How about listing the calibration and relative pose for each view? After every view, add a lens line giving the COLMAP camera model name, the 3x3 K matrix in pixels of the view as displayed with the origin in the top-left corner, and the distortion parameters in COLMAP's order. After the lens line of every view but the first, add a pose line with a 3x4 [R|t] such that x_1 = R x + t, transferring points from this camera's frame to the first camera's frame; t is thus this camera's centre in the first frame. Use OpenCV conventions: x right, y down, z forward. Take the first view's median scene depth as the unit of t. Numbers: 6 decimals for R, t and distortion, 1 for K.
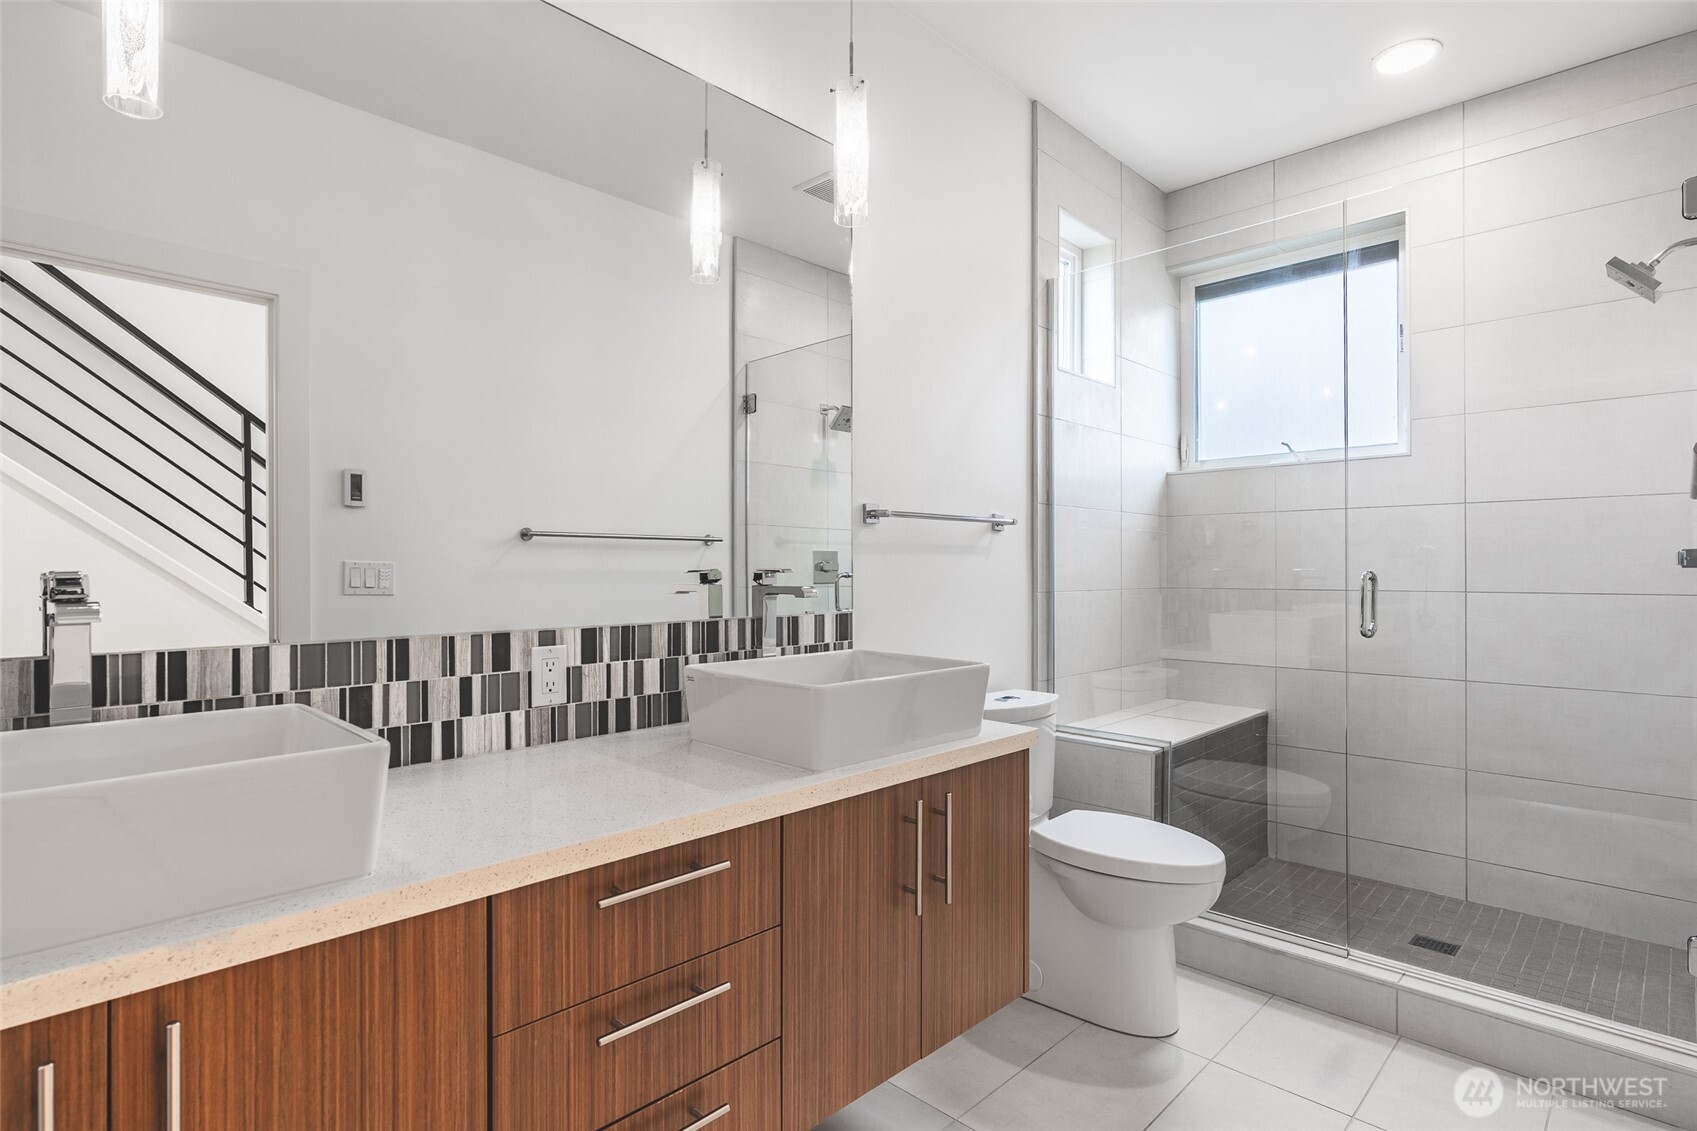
lens RADIAL K [[853.7, 0, 849.0], [0, 853.7, 570.1], [0, 0, 1]] dist [-0.007258, 0.003058]
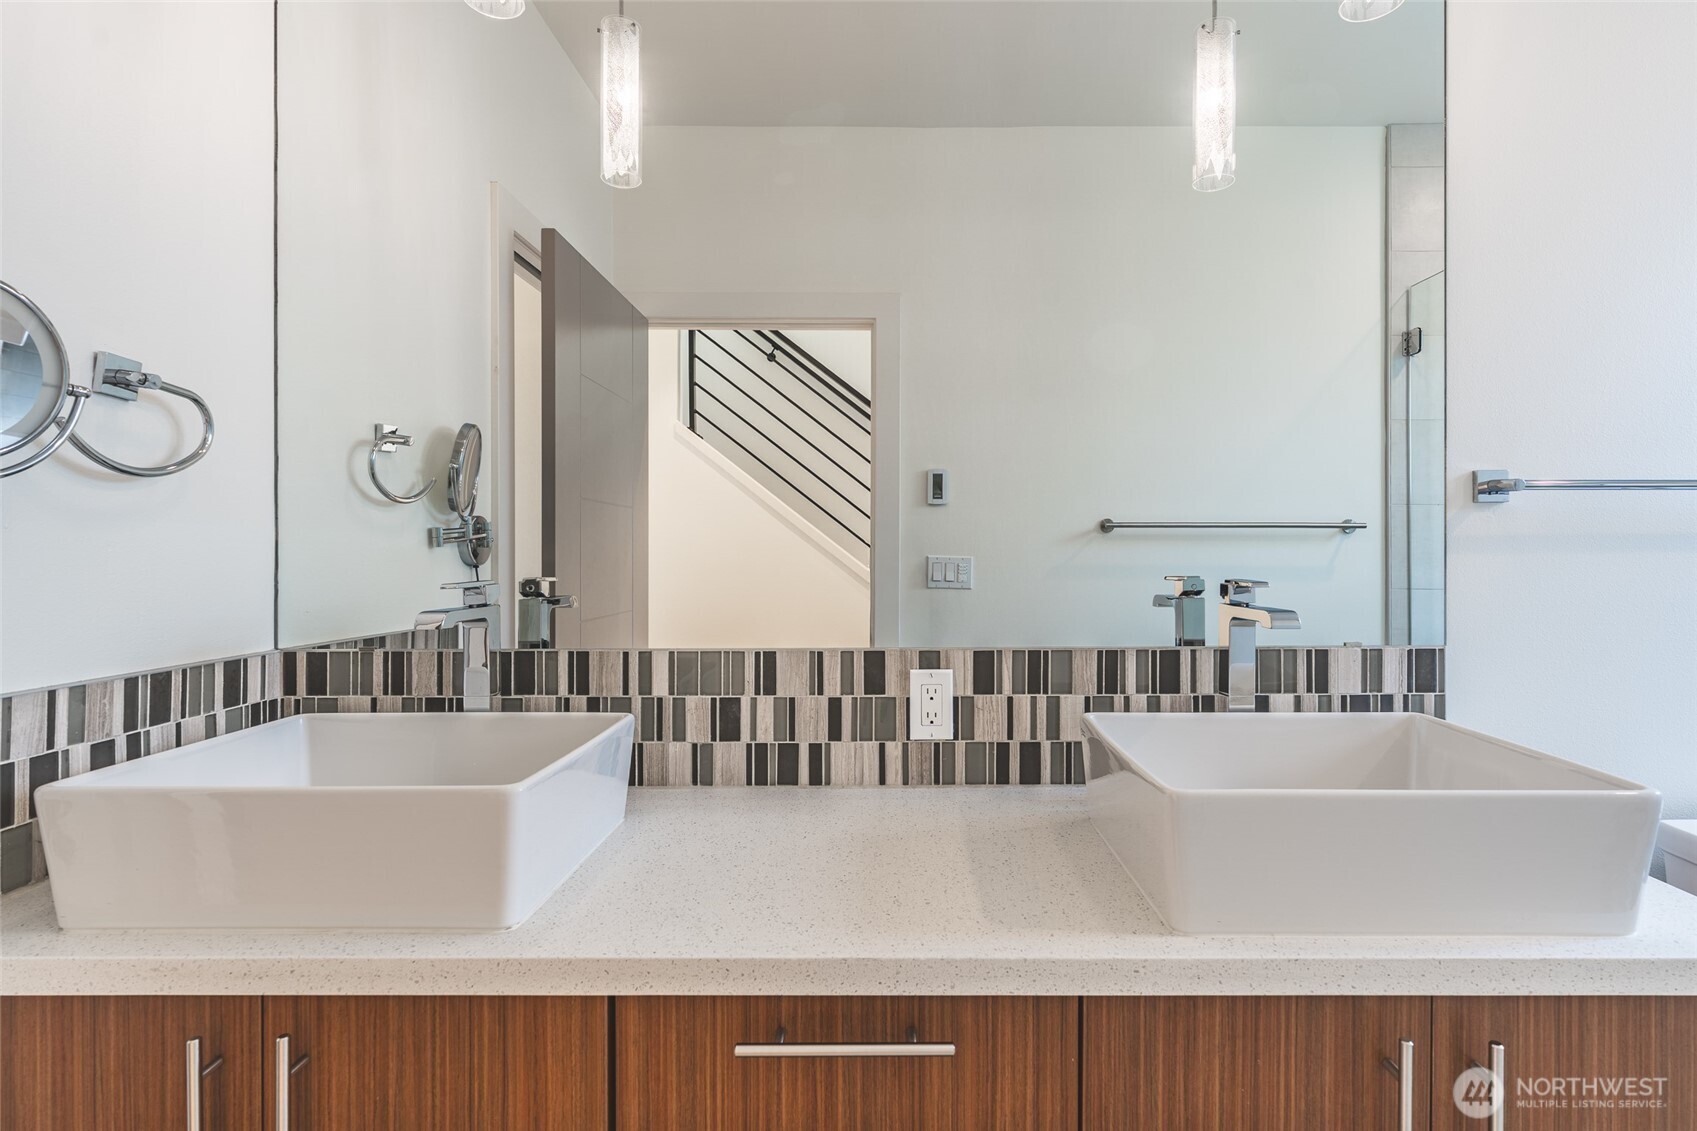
lens RADIAL K [[853.7, 0, 846.3], [0, 853.7, 555.8], [0, 0, 1]] dist [-0.007258, 0.003058]
pose [[0.698831, 0.001928, -0.715284, 0.216543], [-0.001029, 0.999998, 0.001691, -0.027717], [0.715286, -0.000446, 0.698832, 0.394602]]
